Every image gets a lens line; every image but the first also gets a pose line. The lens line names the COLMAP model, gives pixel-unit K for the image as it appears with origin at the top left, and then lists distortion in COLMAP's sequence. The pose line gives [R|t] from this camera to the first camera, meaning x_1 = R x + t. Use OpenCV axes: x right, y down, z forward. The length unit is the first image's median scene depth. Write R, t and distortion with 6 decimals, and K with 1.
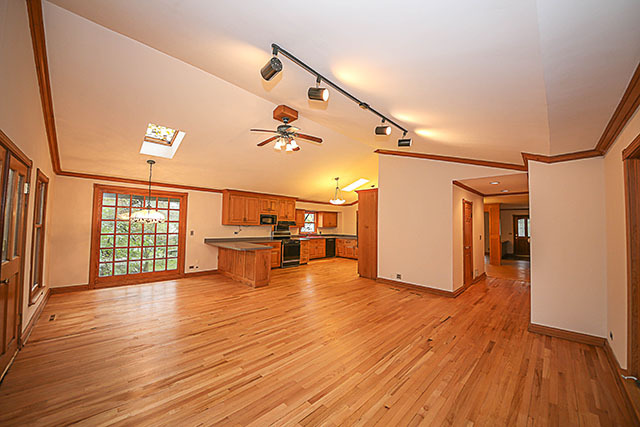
lens RADIAL K [[230.1, 0, 320.0], [0, 230.1, 213.5], [0, 0, 1]] dist [-0.022289, -0.000268]
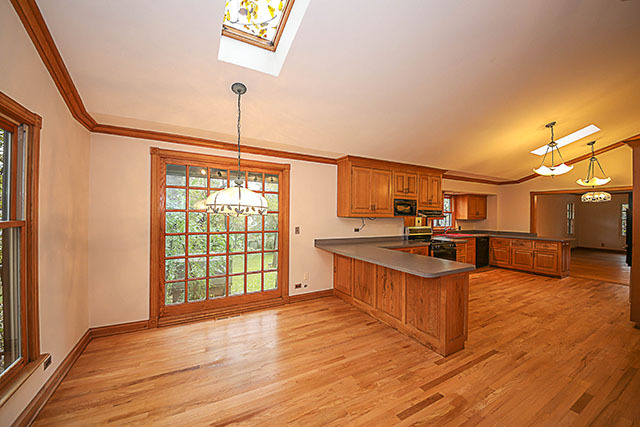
lens RADIAL K [[240.2, 0, 320.0], [0, 240.2, 213.5], [0, 0, 1]] dist [-0.019294, -0.000121]
pose [[0.959935, -0.005501, -0.280170, -0.320653], [0.017386, 0.999050, 0.039953, 0.015370], [0.279684, -0.043223, 0.959119, 0.402941]]
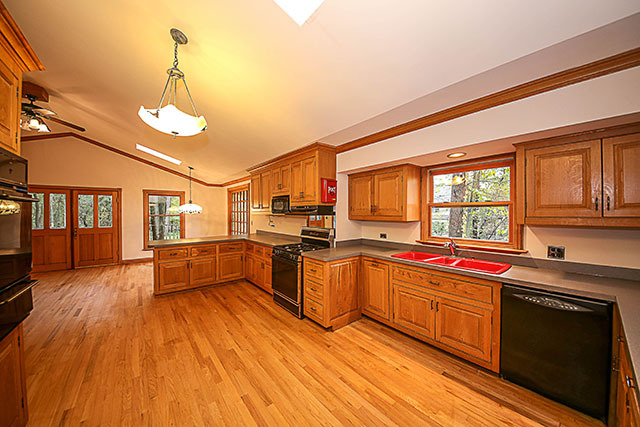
lens RADIAL K [[230.1, 0, 320.0], [0, 230.1, 213.5], [0, 0, 1]] dist [-0.022289, -0.000268]
pose [[-0.098441, -0.016028, -0.995014, 0.370862], [0.044976, 0.998777, -0.020538, 0.076074], [0.994126, -0.046774, -0.097599, 1.375286]]
